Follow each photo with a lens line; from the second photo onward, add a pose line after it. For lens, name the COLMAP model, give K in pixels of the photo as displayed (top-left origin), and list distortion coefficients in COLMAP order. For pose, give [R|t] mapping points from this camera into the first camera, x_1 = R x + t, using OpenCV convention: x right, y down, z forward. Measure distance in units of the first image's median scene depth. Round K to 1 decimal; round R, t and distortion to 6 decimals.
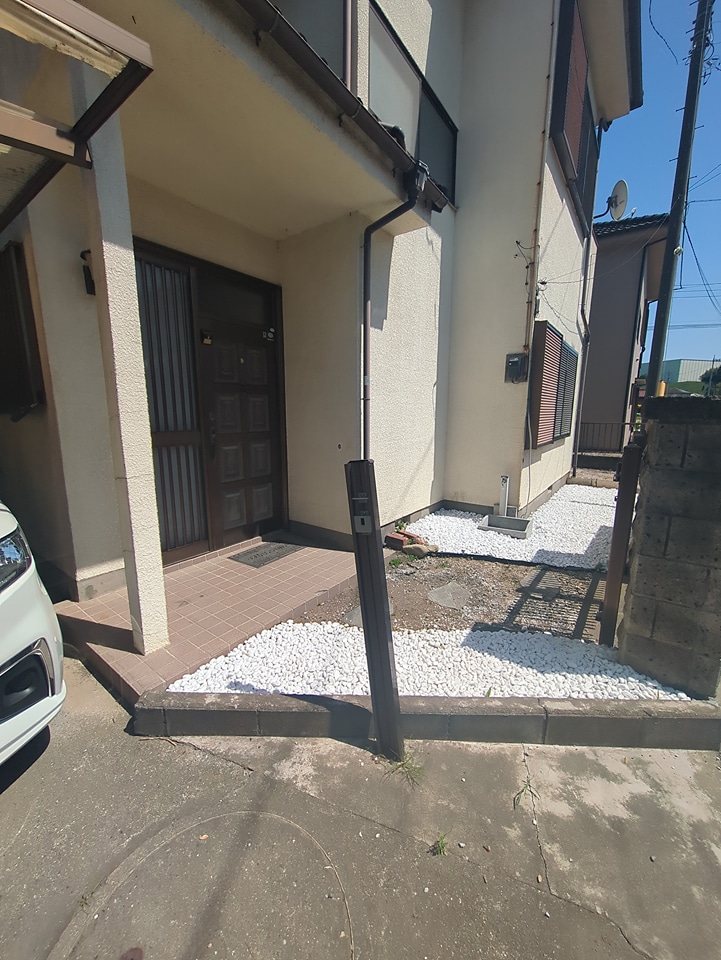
lens RADIAL K [[378.8, 0, 366.7], [0, 378.8, 479.5], [0, 0, 1]] dist [-0.001118, -0.000168]
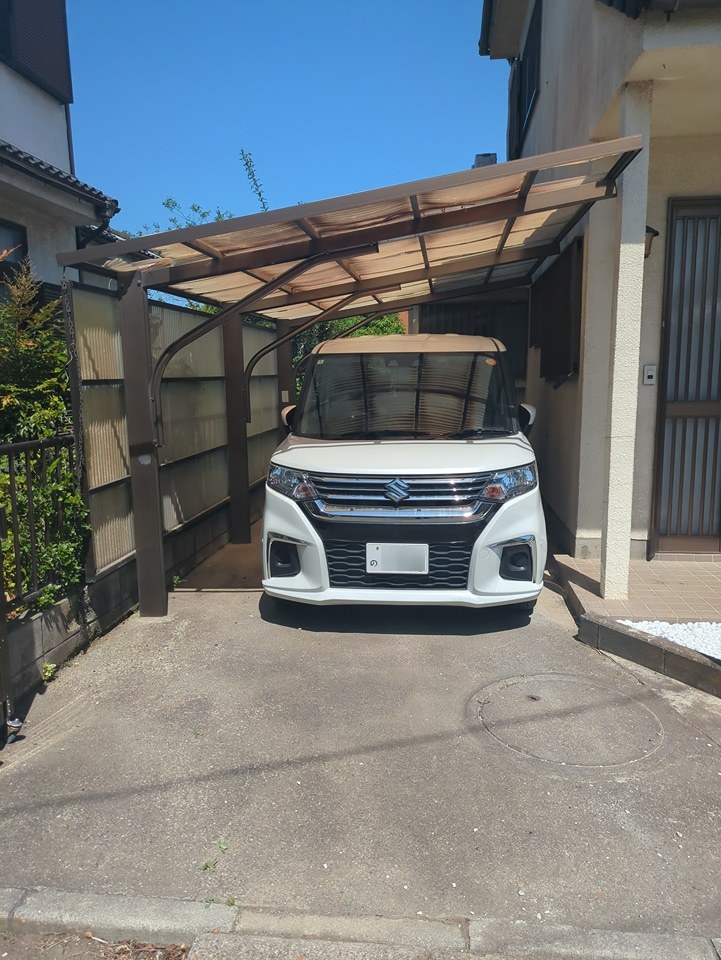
lens RADIAL K [[719.2, 0, 364.8], [0, 719.2, 484.7], [0, 0, 1]] dist [0.047759, -0.023605]
pose [[0.498008, 0.117614, -0.859160, 0.670517], [-0.139379, 0.988735, 0.054561, 0.091086], [0.855898, 0.092577, 0.508791, -0.561777]]
